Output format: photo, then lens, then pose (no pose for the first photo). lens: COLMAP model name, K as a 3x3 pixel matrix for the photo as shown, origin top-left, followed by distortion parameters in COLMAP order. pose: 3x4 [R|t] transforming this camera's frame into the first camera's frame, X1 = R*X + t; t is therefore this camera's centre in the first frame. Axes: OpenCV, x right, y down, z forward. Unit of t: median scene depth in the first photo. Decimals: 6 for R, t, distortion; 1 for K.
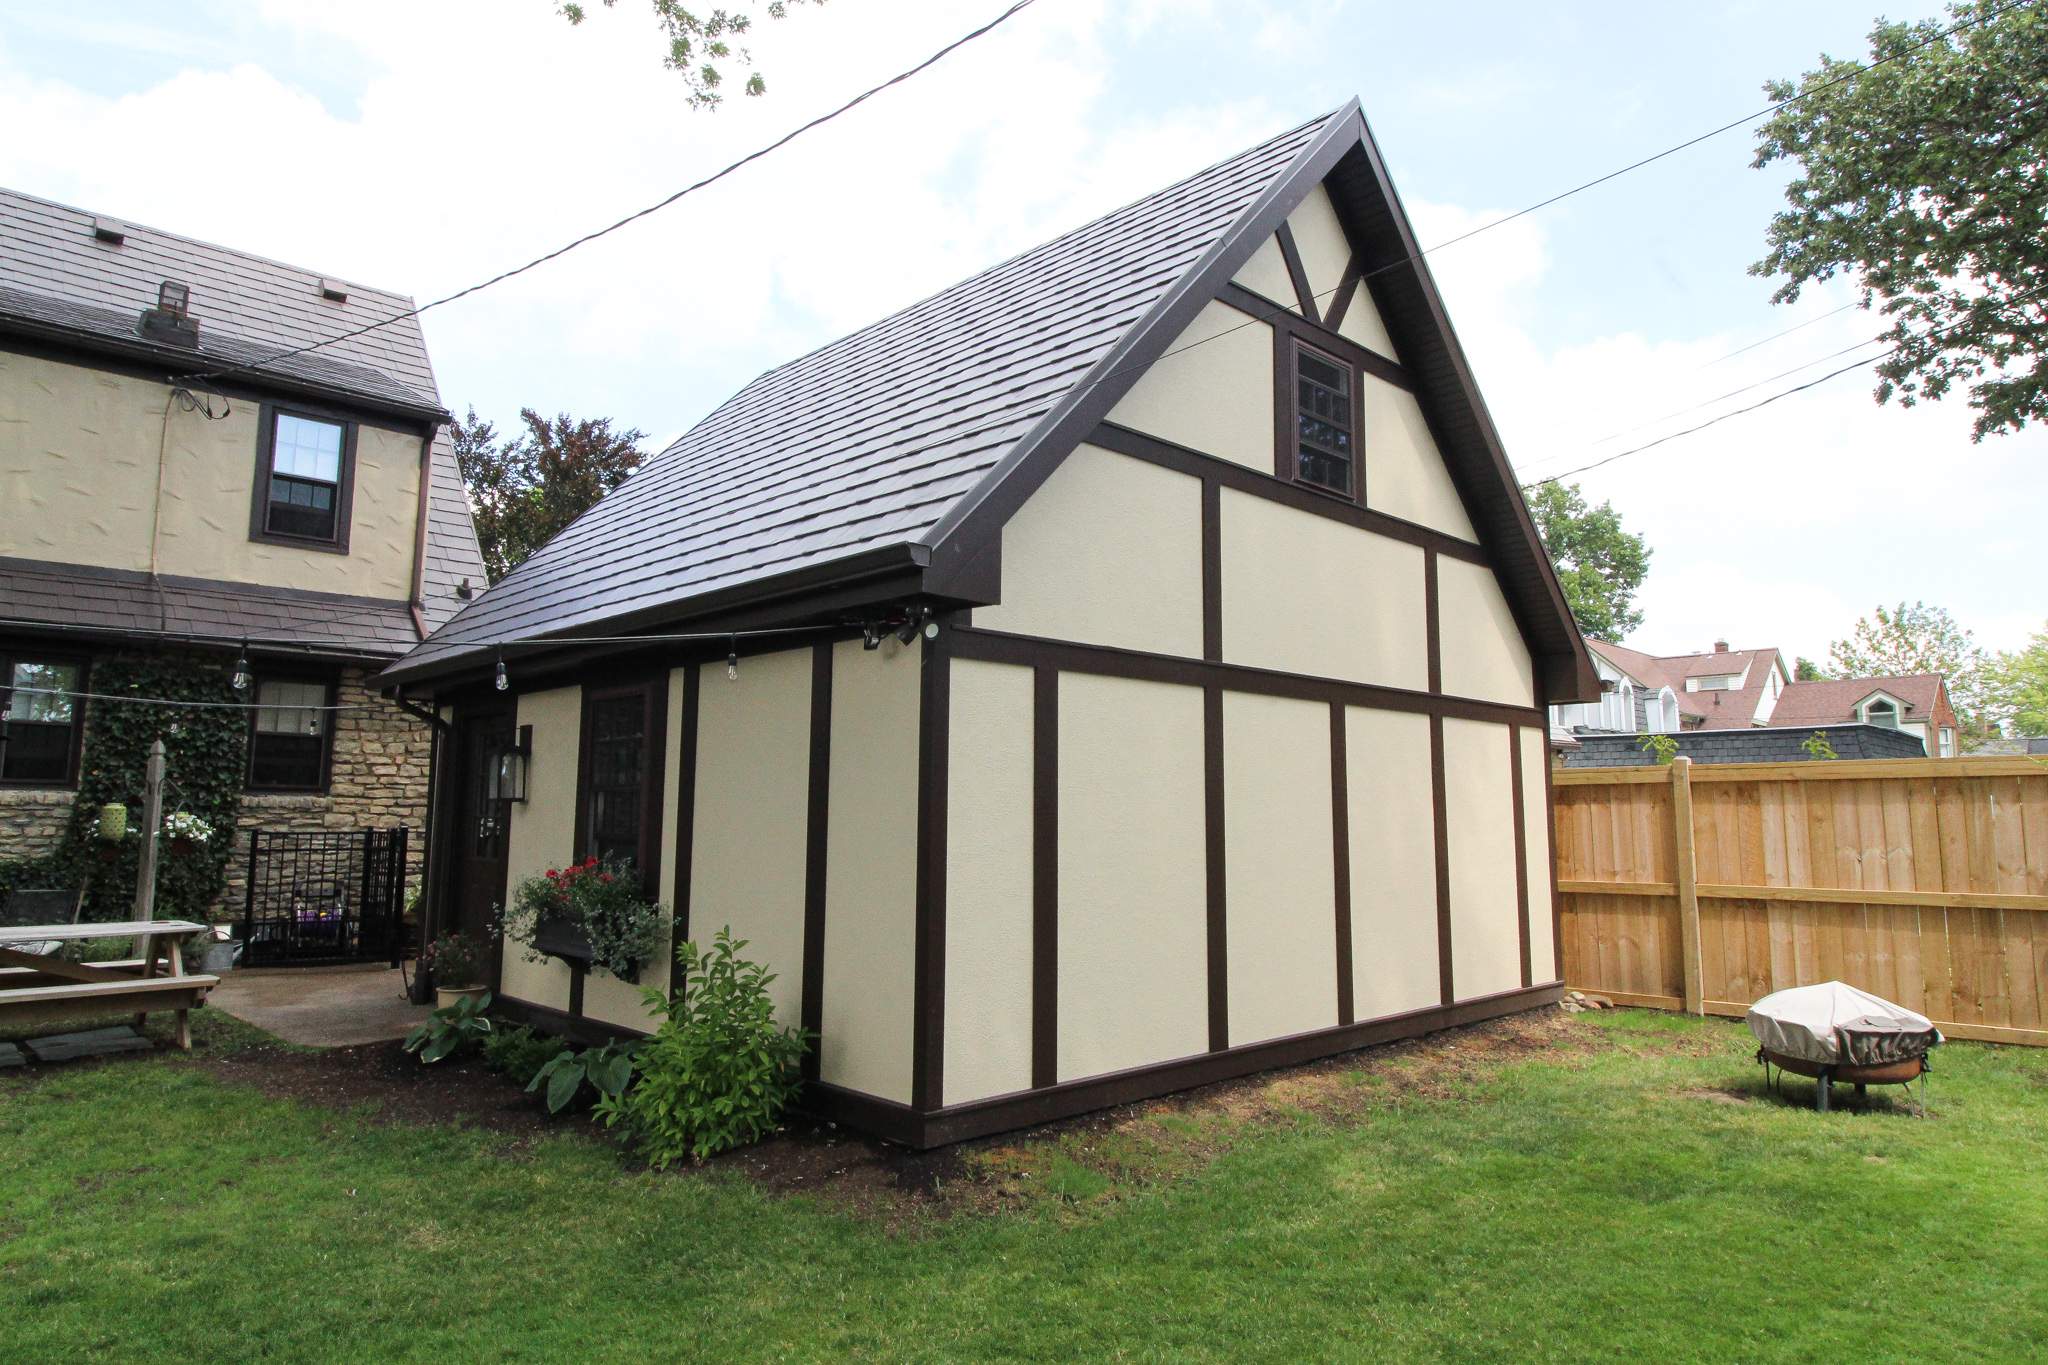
lens RADIAL K [[1233.3, 0, 1036.0], [0, 1233.3, 660.0], [0, 0, 1]] dist [-0.011130, -0.002552]
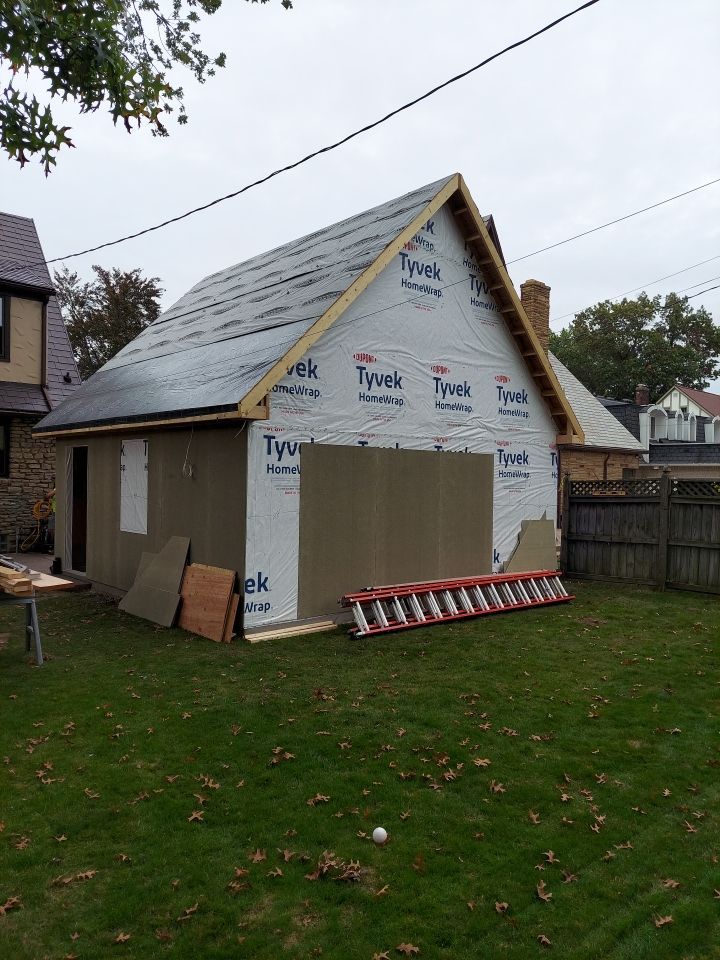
lens RADIAL K [[672.2, 0, 361.3], [0, 672.2, 487.8], [0, 0, 1]] dist [0.042649, -0.024167]
pose [[0.999352, 0.012311, -0.033814, 0.071902], [-0.007462, 0.990129, 0.139963, -0.039995], [0.035203, -0.139620, 0.989579, -0.139159]]
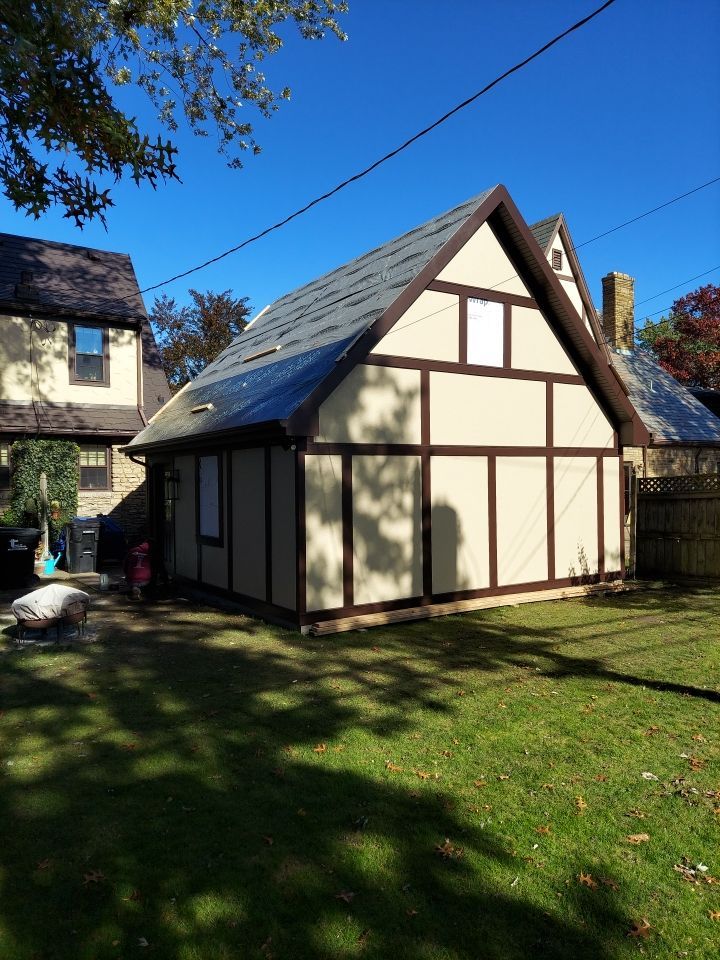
lens RADIAL K [[672.2, 0, 358.6], [0, 672.2, 485.4], [0, 0, 1]] dist [0.042649, -0.024167]
pose [[0.983465, -0.018601, -0.180139, 0.118471], [0.042167, 0.990891, 0.127891, -0.045116], [0.176120, -0.133373, 0.975292, -0.171898]]
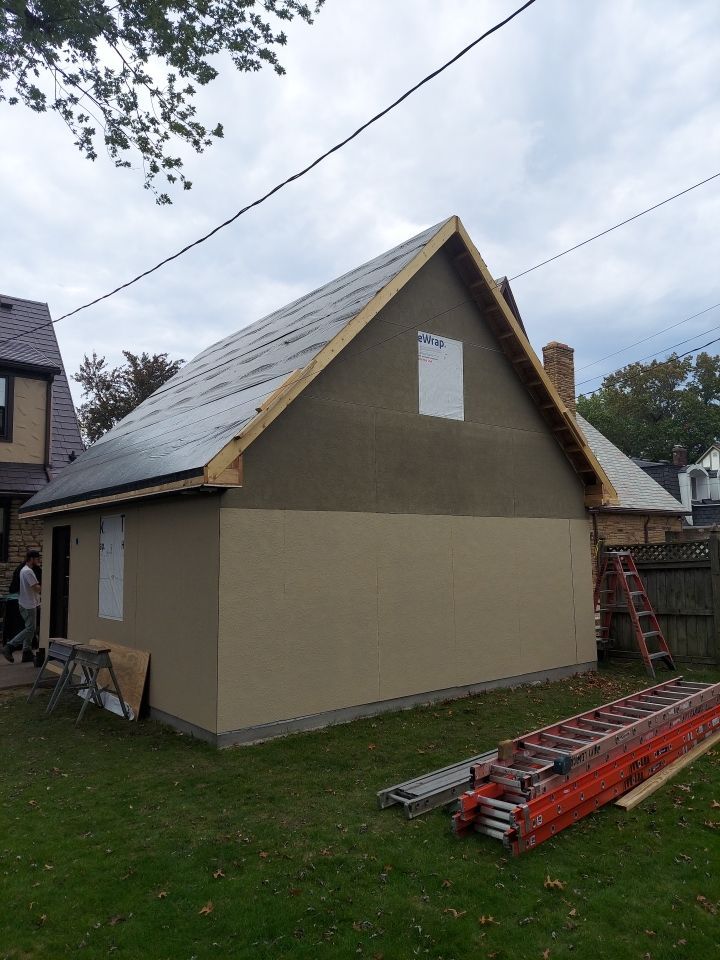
lens RADIAL K [[672.2, 0, 364.3], [0, 672.2, 486.4], [0, 0, 1]] dist [0.042649, -0.024167]
pose [[0.996261, -0.027449, -0.081914, 0.101603], [0.029929, 0.999125, 0.029204, -0.028503], [0.081040, -0.031546, 0.996211, -0.062193]]
